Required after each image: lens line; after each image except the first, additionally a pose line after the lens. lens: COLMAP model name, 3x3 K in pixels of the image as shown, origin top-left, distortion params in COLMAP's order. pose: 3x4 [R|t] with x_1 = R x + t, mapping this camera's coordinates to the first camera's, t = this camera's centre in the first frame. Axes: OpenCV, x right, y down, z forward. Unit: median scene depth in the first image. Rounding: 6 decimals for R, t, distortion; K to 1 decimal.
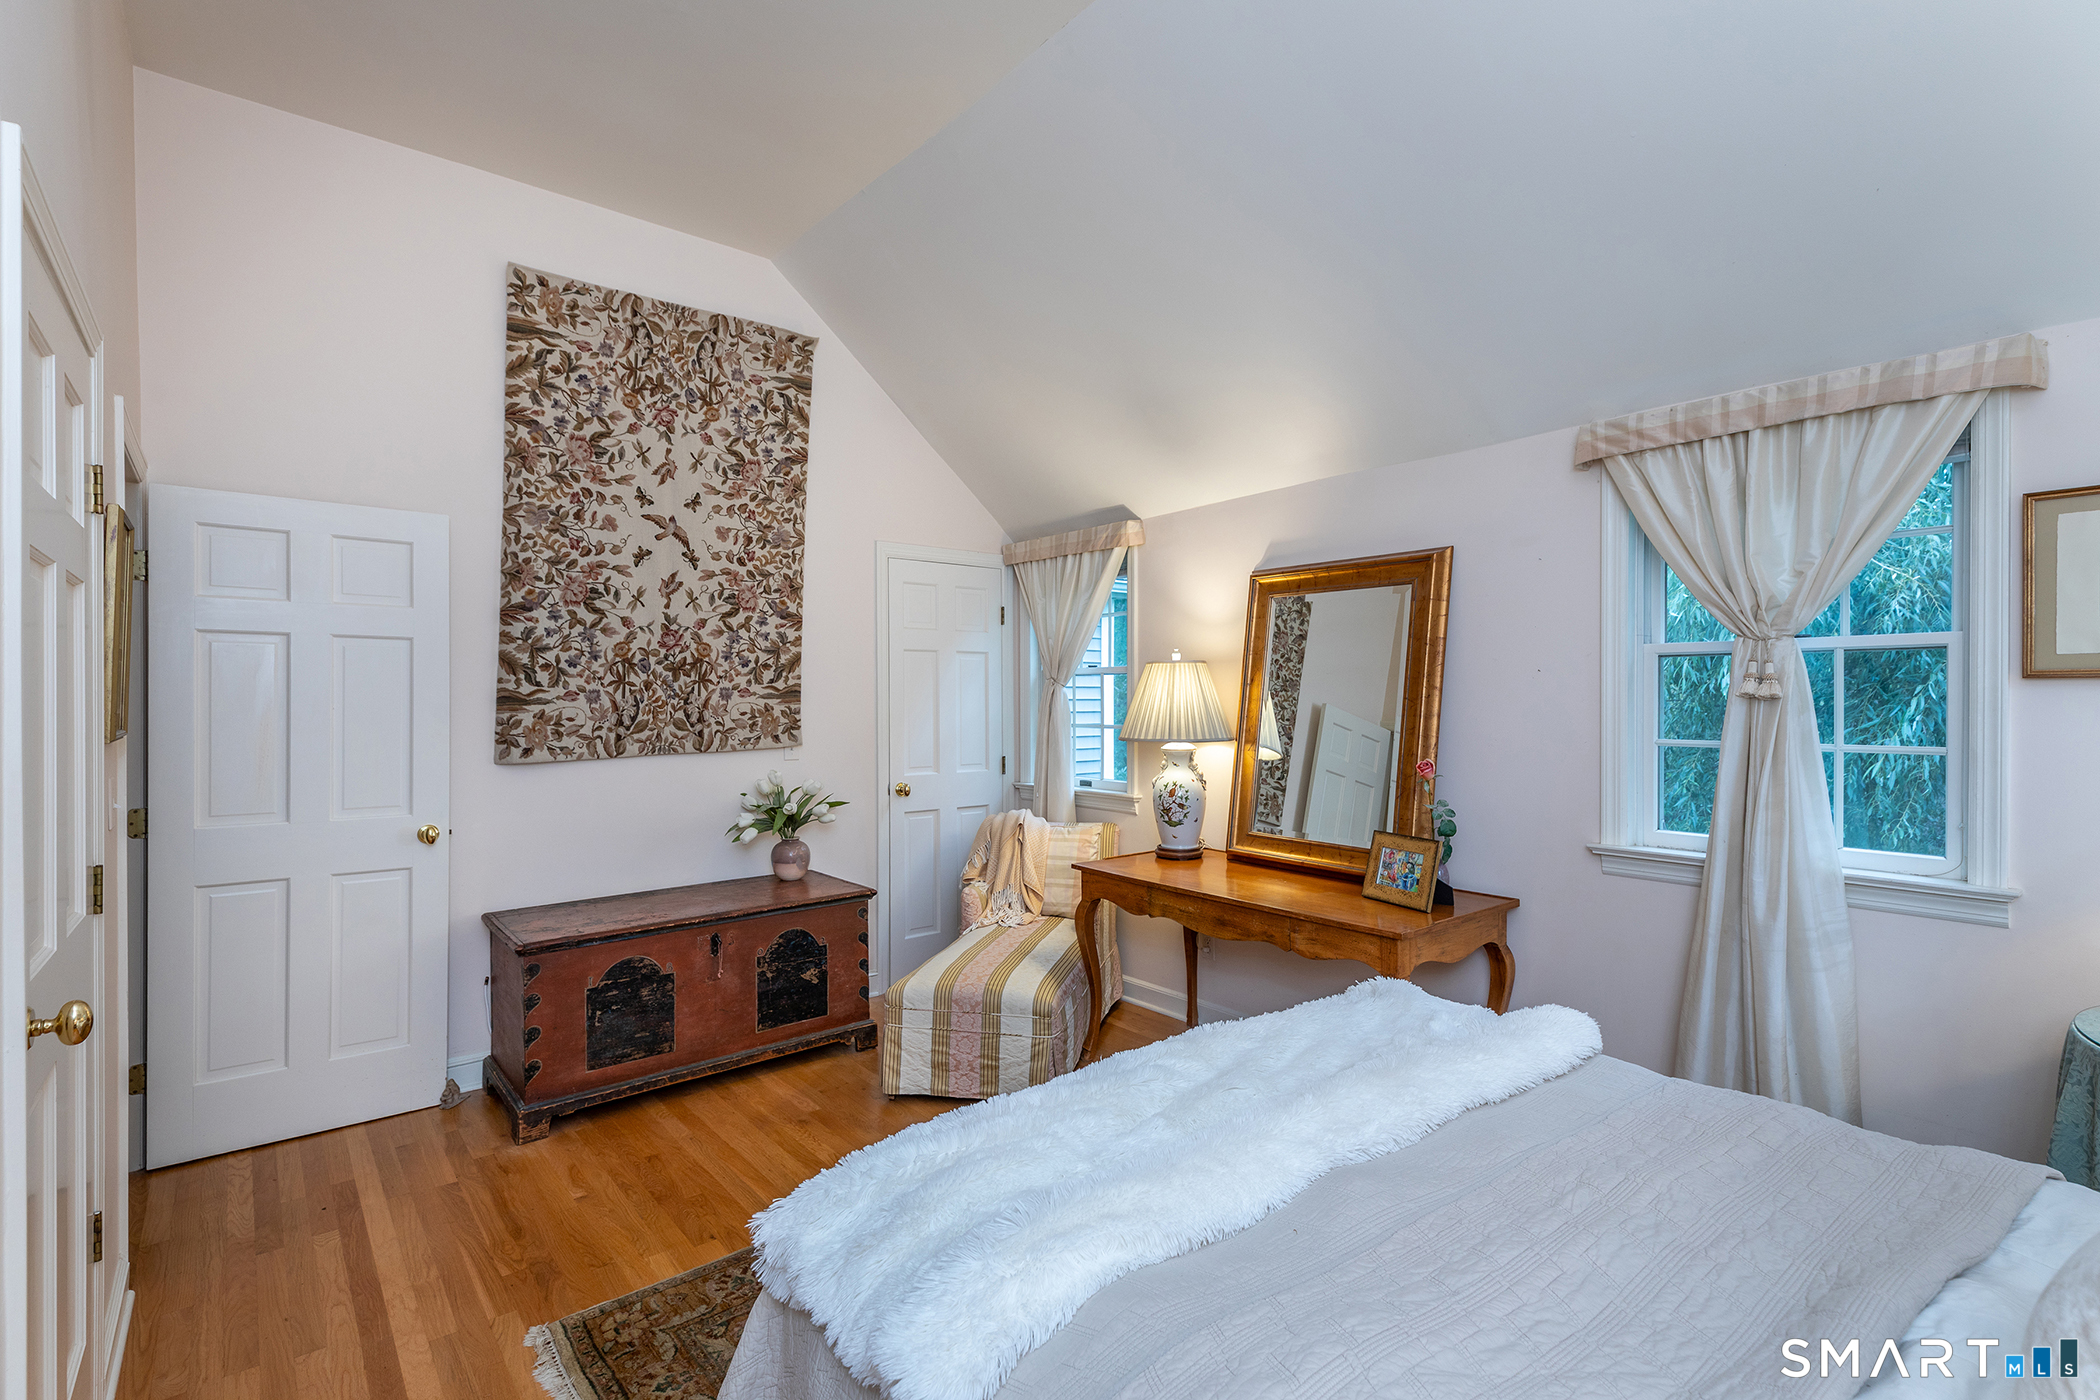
lens RADIAL K [[964.7, 0, 1050.0], [0, 964.7, 700.0], [0, 0, 1]] dist [0.001088, 0.000106]
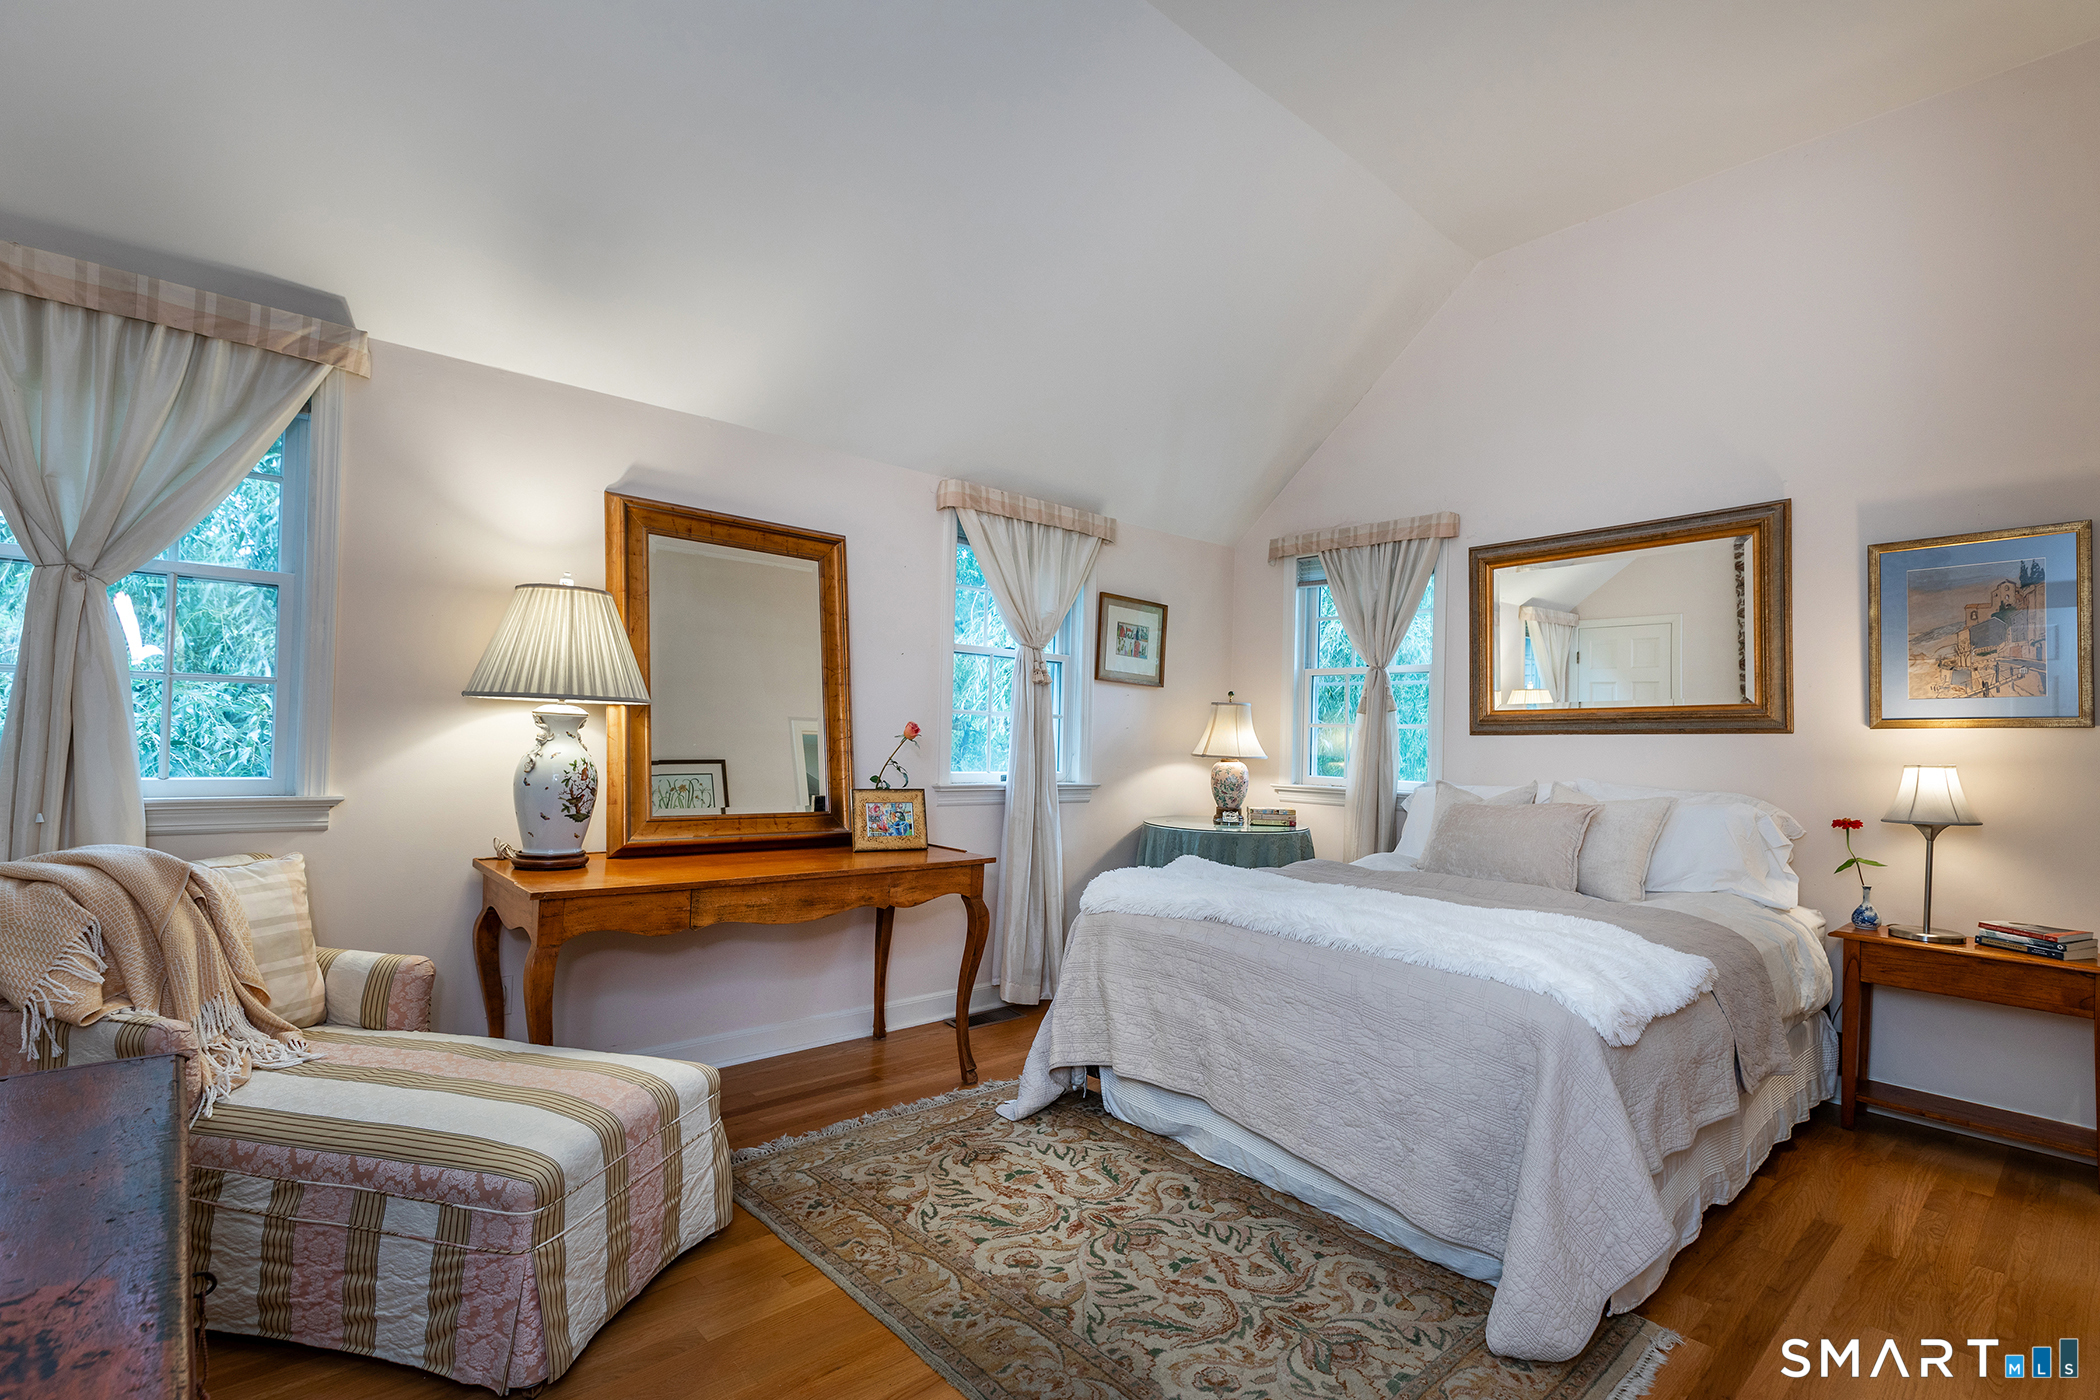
lens RADIAL K [[964.7, 0, 1050.0], [0, 964.7, 700.0], [0, 0, 1]] dist [0.001088, 0.000106]
pose [[-0.040665, 0.043525, 0.998224, -0.689000], [-0.027180, 0.998633, -0.044650, 0.074048], [-0.998803, -0.028948, -0.039427, 0.776173]]
